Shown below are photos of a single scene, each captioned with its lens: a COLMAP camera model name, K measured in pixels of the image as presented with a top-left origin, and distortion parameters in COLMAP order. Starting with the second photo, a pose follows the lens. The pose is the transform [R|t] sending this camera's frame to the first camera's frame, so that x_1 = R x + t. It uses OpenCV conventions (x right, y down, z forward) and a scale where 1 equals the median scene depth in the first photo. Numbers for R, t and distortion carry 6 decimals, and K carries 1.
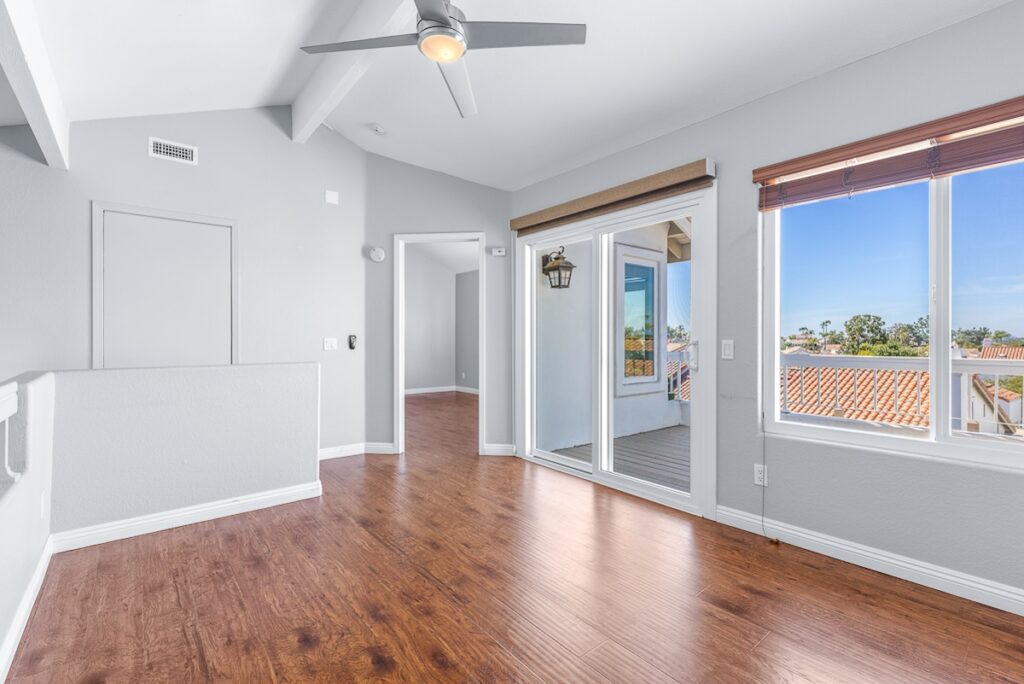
lens RADIAL K [[460.0, 0, 515.2], [0, 460.0, 338.2], [0, 0, 1]] dist [0.001389, 0.000103]
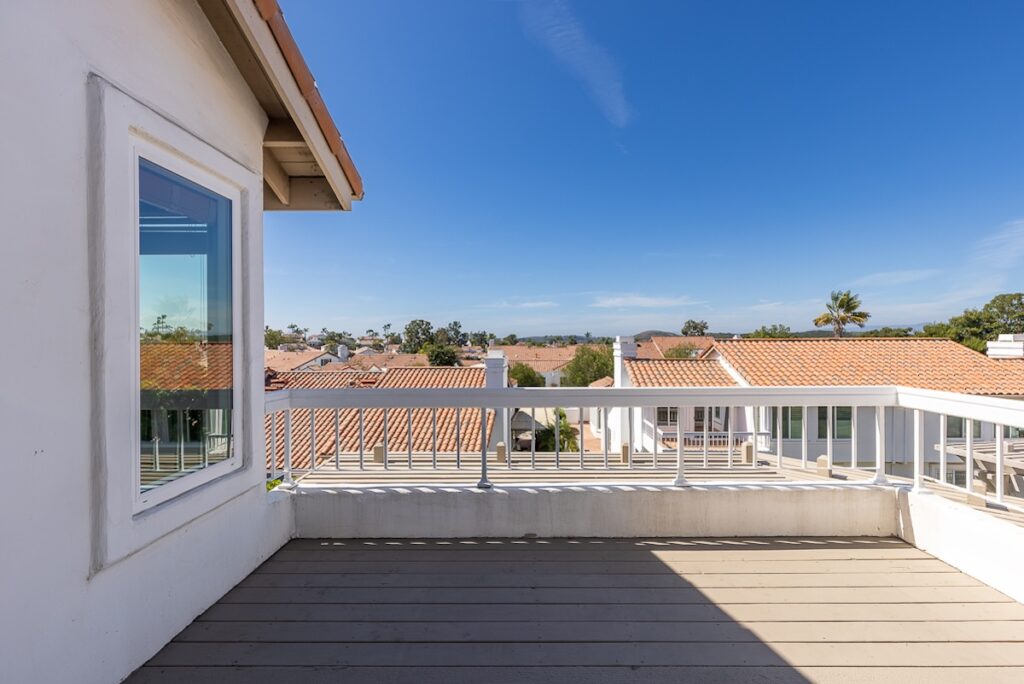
lens RADIAL K [[460.0, 0, 517.6], [0, 460.0, 339.0], [0, 0, 1]] dist [0.001389, 0.000103]
pose [[0.644371, -0.004758, 0.764698, 0.147588], [0.005643, 0.999983, 0.001468, -0.026122], [-0.764692, 0.003369, 0.644387, 0.529537]]
